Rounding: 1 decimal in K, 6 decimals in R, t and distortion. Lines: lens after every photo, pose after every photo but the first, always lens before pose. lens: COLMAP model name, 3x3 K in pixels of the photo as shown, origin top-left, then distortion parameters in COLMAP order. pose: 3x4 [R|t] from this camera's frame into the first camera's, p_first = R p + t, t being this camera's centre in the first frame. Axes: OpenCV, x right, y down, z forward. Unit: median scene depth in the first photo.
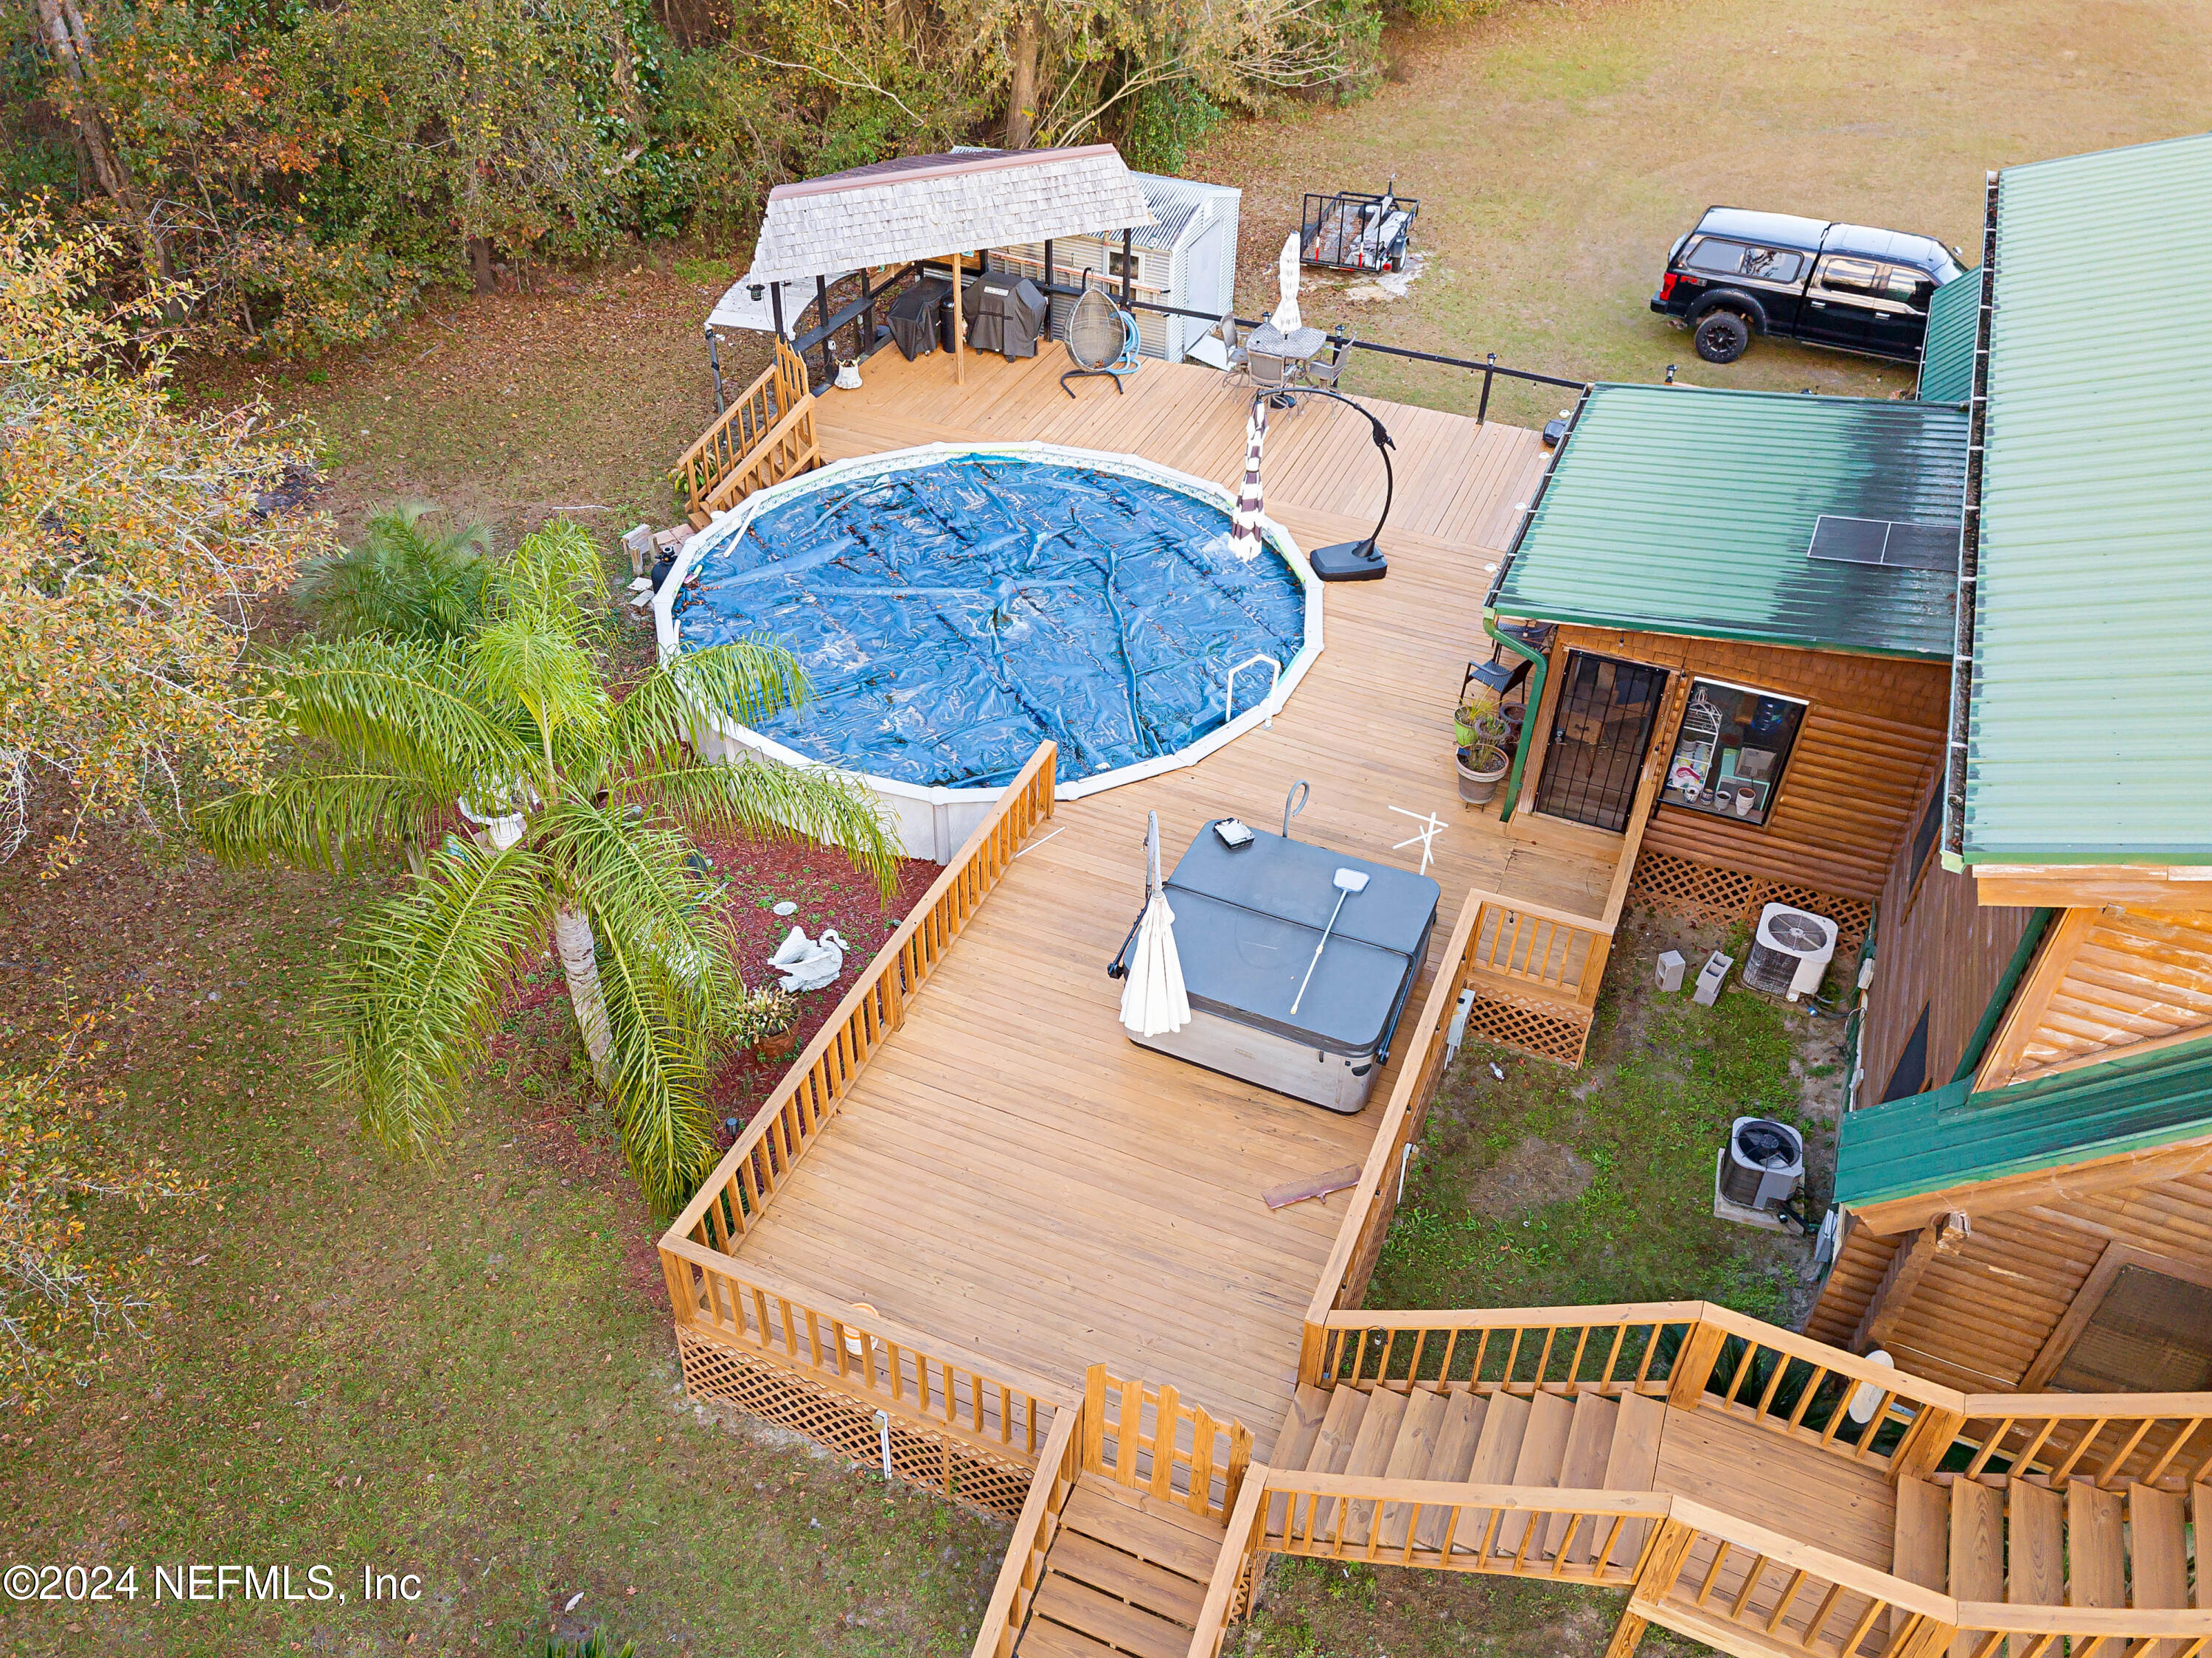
lens RADIAL K [[1704.2, 0, 1098.7], [0, 1704.2, 830.3], [0, 0, 1]] dist [0.013060, 0.012206]
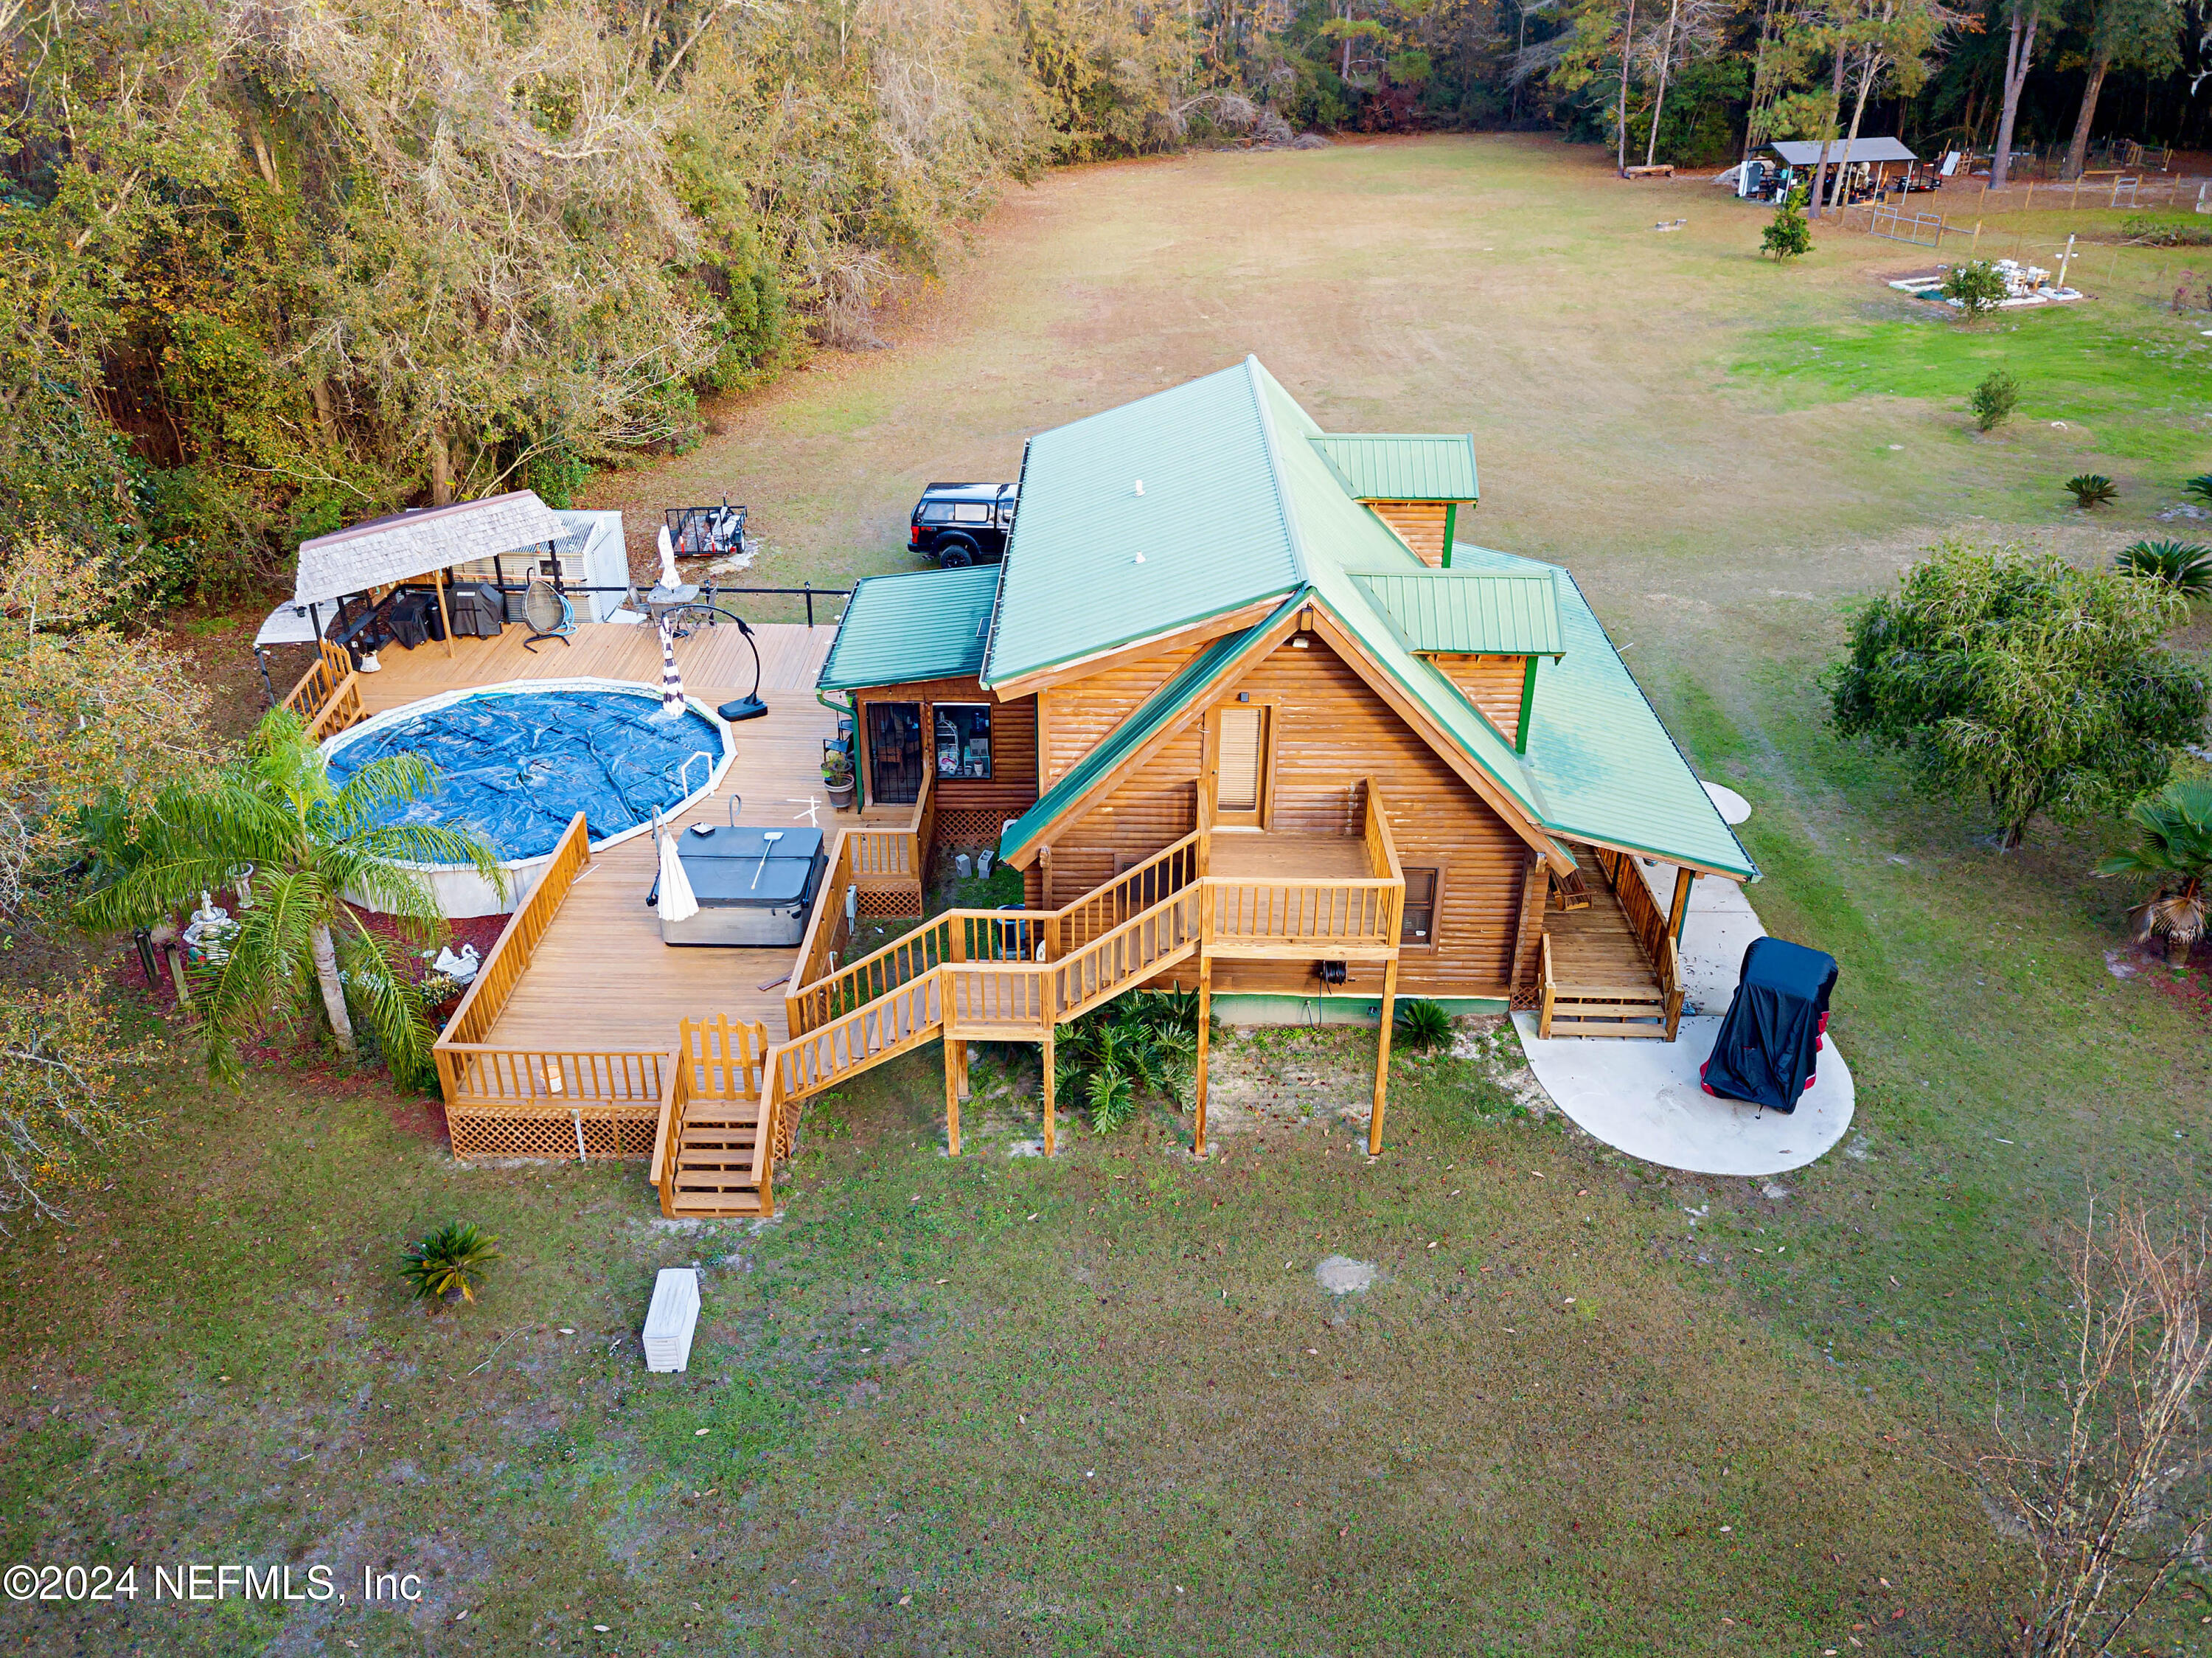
lens RADIAL K [[1704.2, 0, 1098.7], [0, 1704.2, 830.3], [0, 0, 1]] dist [0.013060, 0.012206]
pose [[0.927067, -0.190033, 0.323162, -0.072814], [0.246929, 0.958131, -0.144951, 0.235807], [-0.282086, 0.214178, 0.935177, -0.501680]]
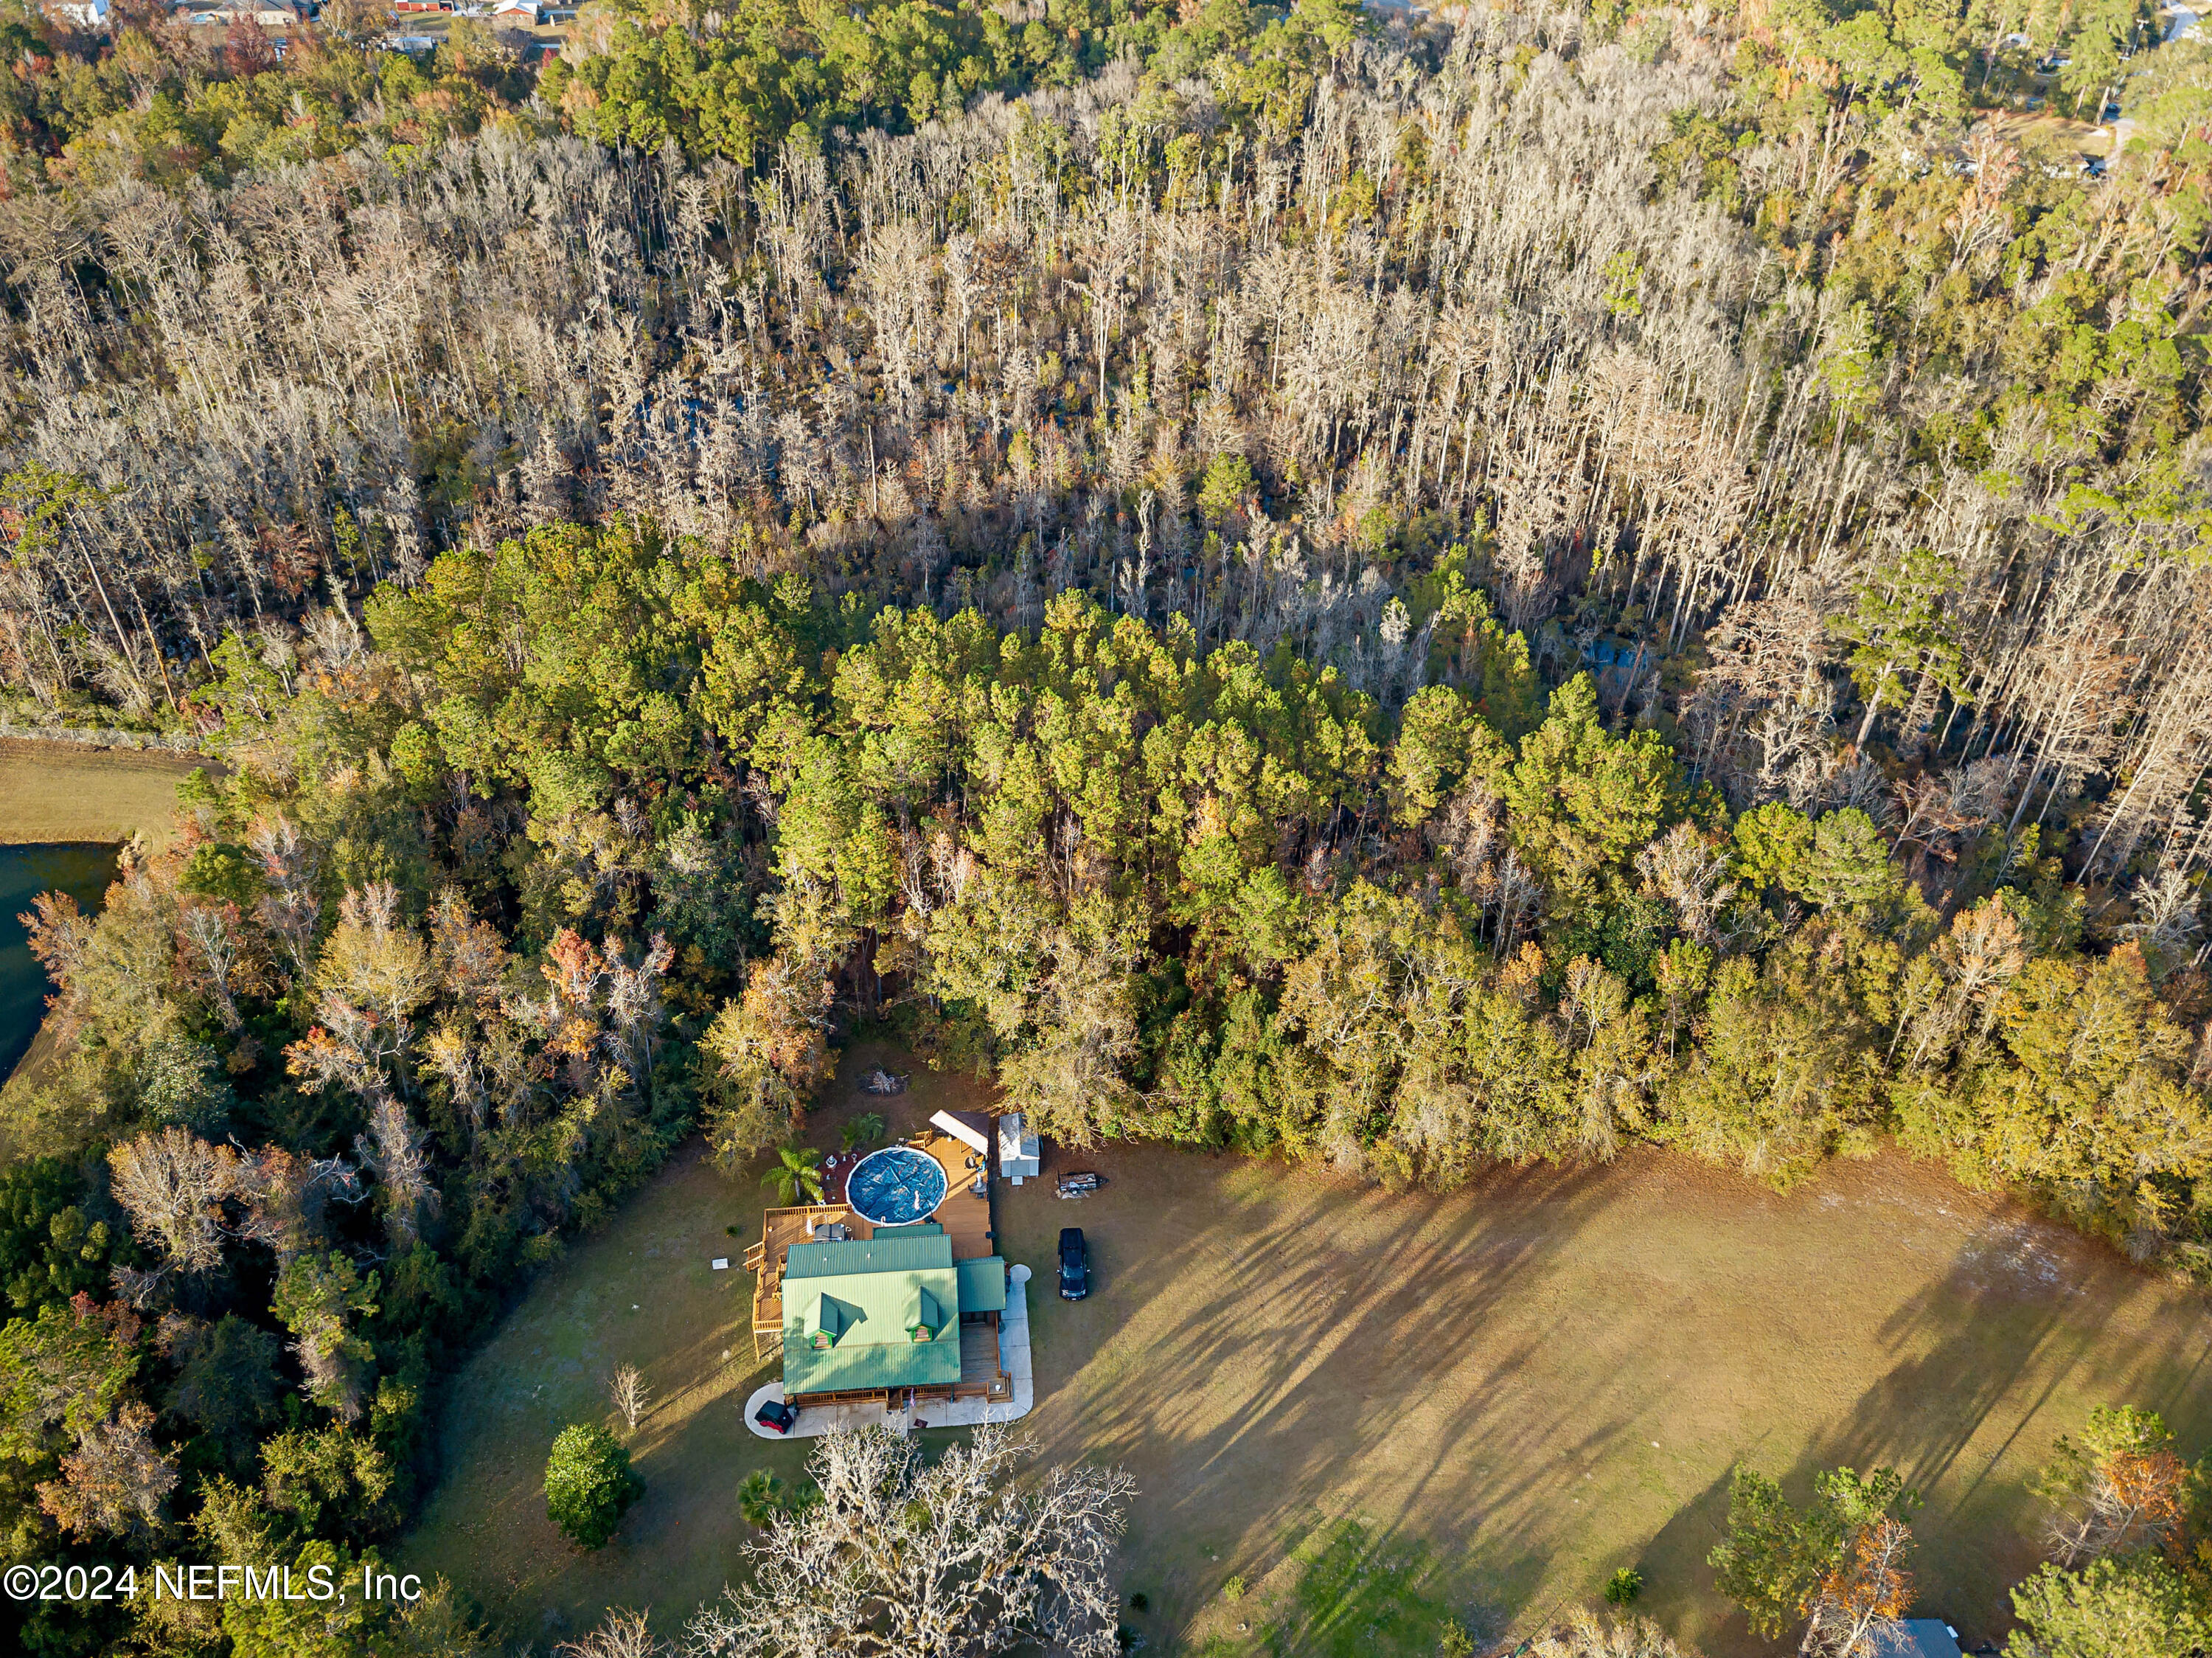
lens RADIAL K [[1704.2, 0, 1098.7], [0, 1704.2, 830.3], [0, 0, 1]] dist [0.013060, 0.012206]
pose [[0.486358, 0.528219, -0.696018, 3.575869], [-0.577156, 0.792275, 0.197969, -2.554324], [0.656008, 0.305428, 0.690193, -2.954774]]
